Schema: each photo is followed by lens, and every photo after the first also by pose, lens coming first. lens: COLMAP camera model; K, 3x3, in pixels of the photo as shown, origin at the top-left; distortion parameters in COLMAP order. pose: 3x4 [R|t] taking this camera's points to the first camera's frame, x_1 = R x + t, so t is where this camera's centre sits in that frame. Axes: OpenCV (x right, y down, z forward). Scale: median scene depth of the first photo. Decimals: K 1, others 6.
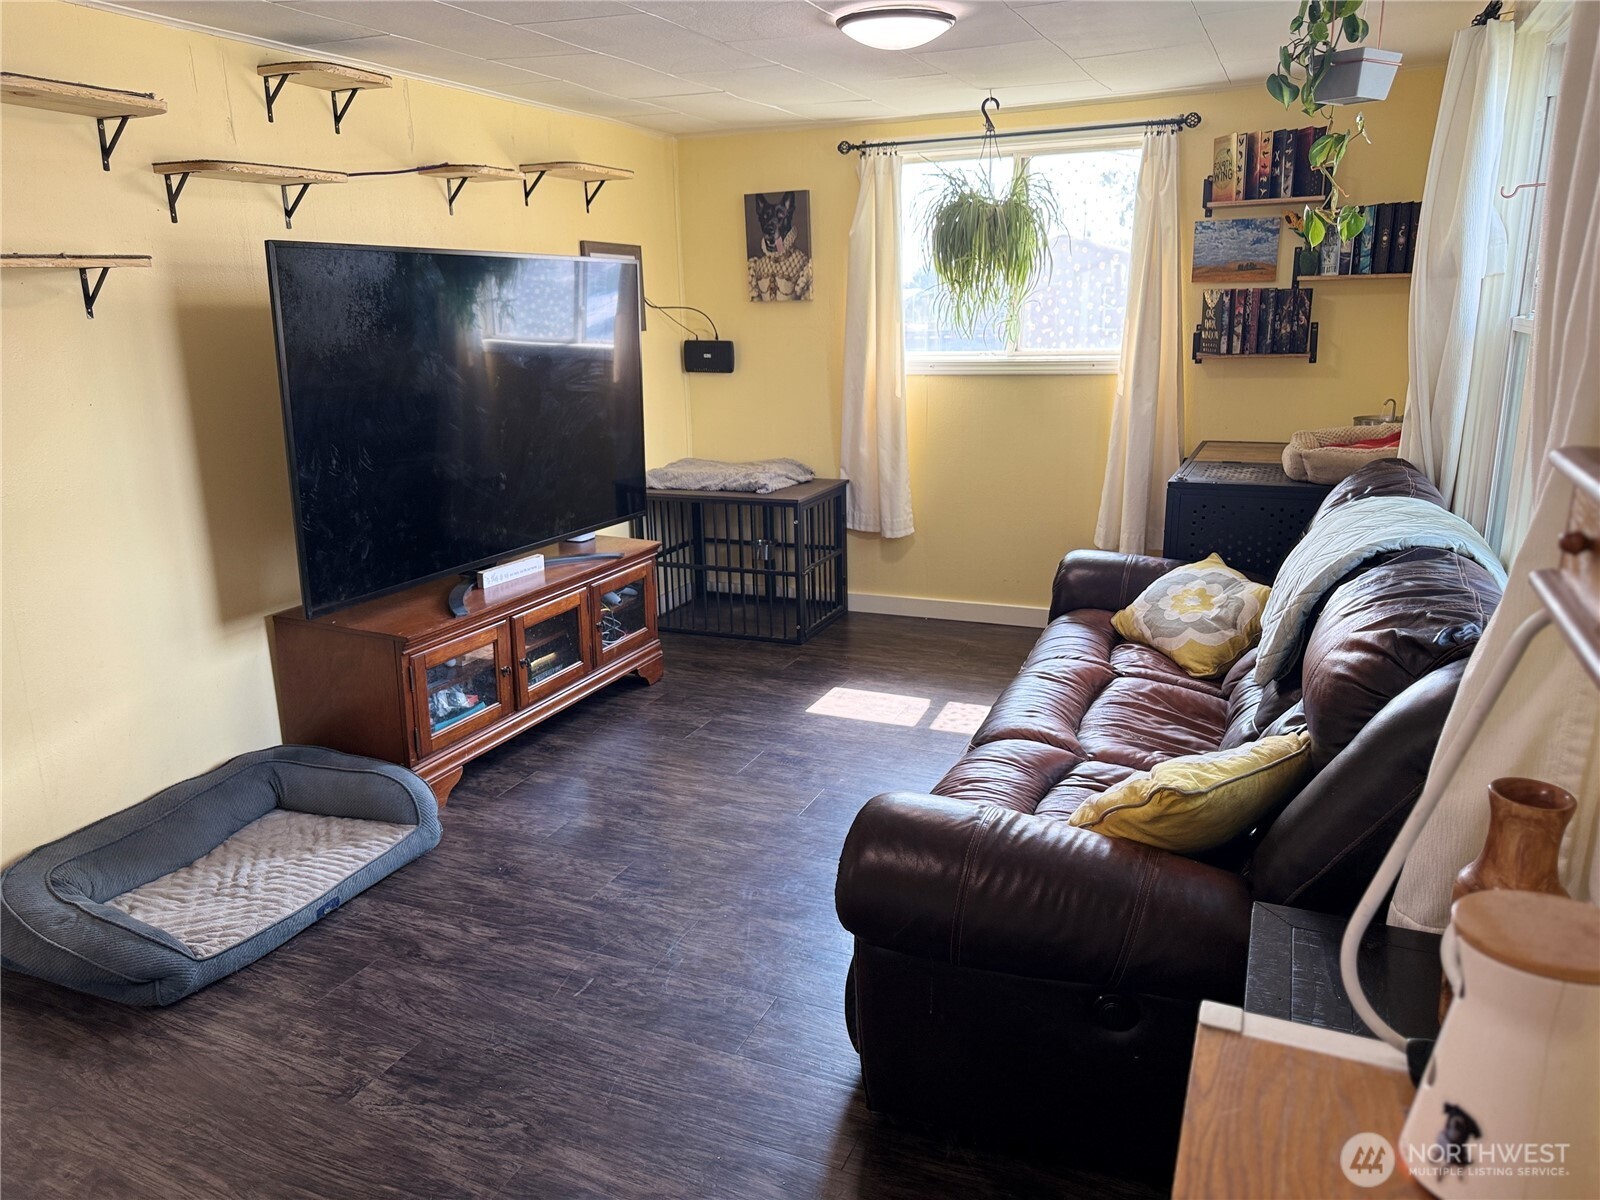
lens RADIAL K [[1080.8, 0, 790.8], [0, 1080.8, 599.6], [0, 0, 1]] dist [0.003469, -0.002569]
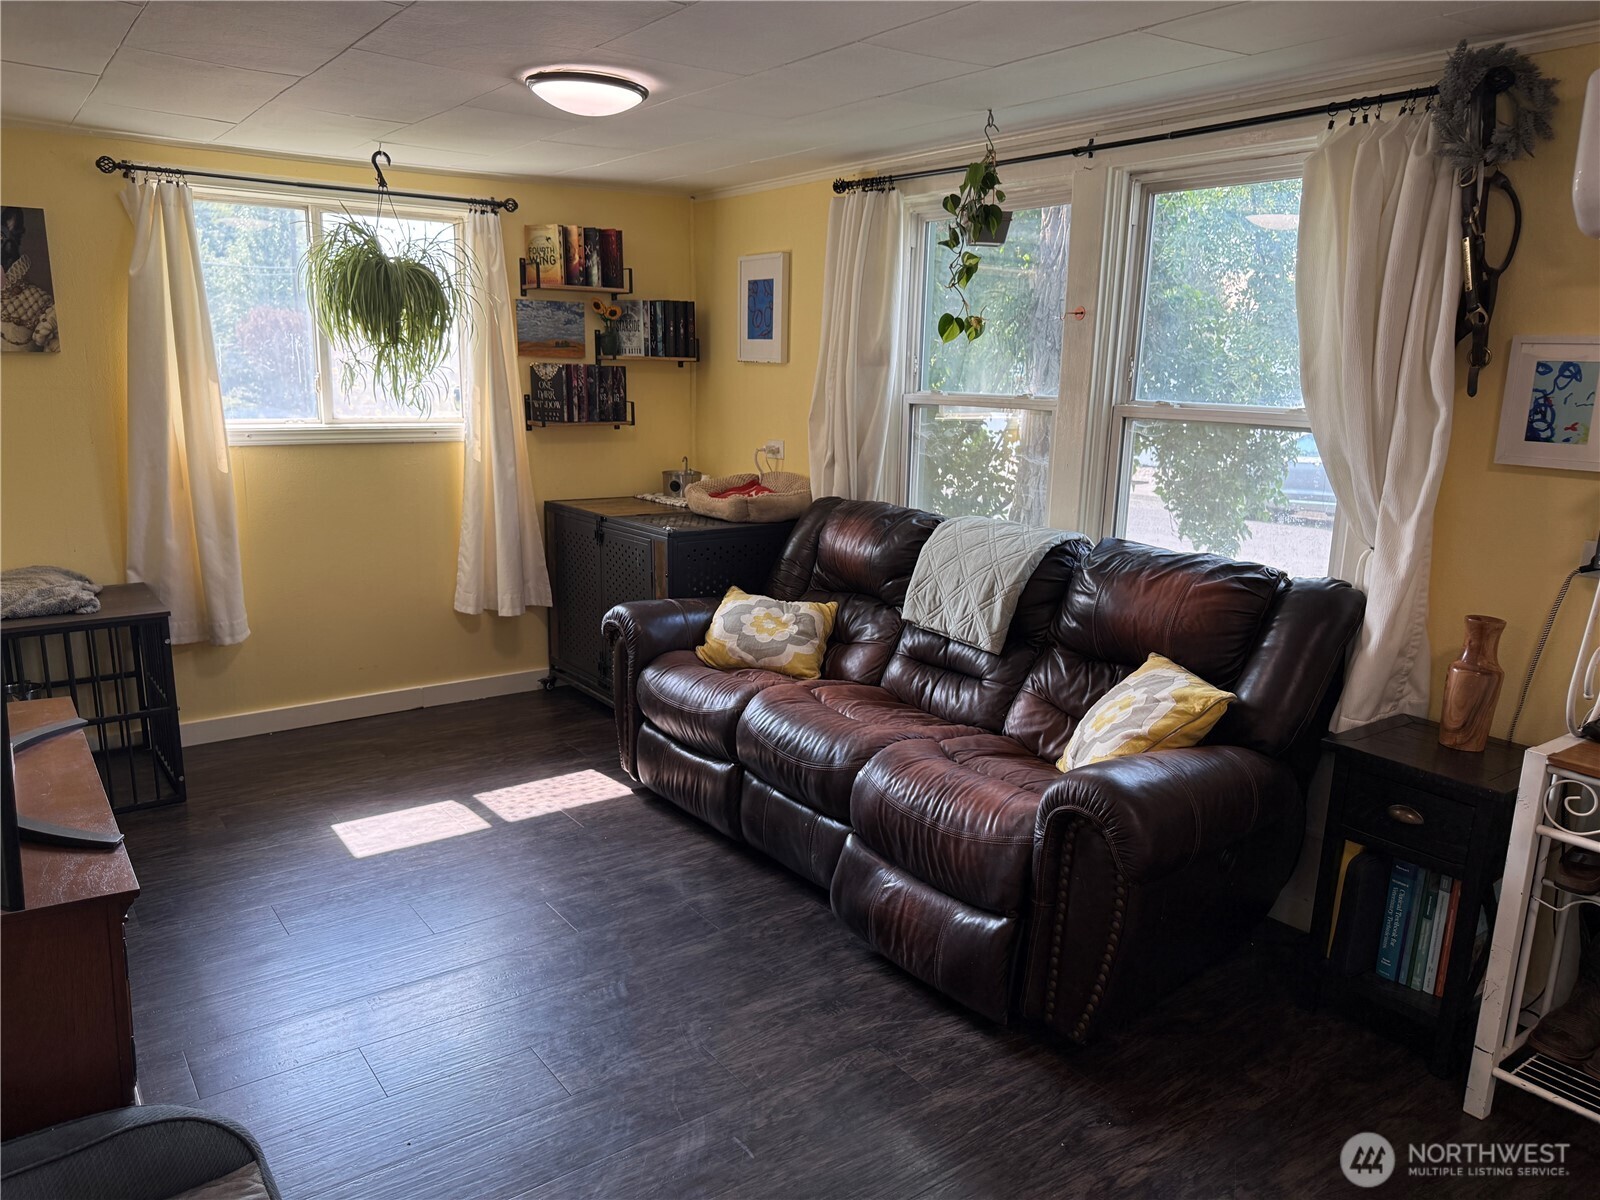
lens RADIAL K [[1133.8, 0, 800.0], [0, 1133.8, 600.0], [0, 0, 1]] dist [0.061797, -0.112708]
pose [[0.518472, -0.136202, 0.844178, -0.478413], [0.192853, 0.980423, 0.039739, -0.048764], [-0.833064, 0.142199, 0.534588, 0.206824]]
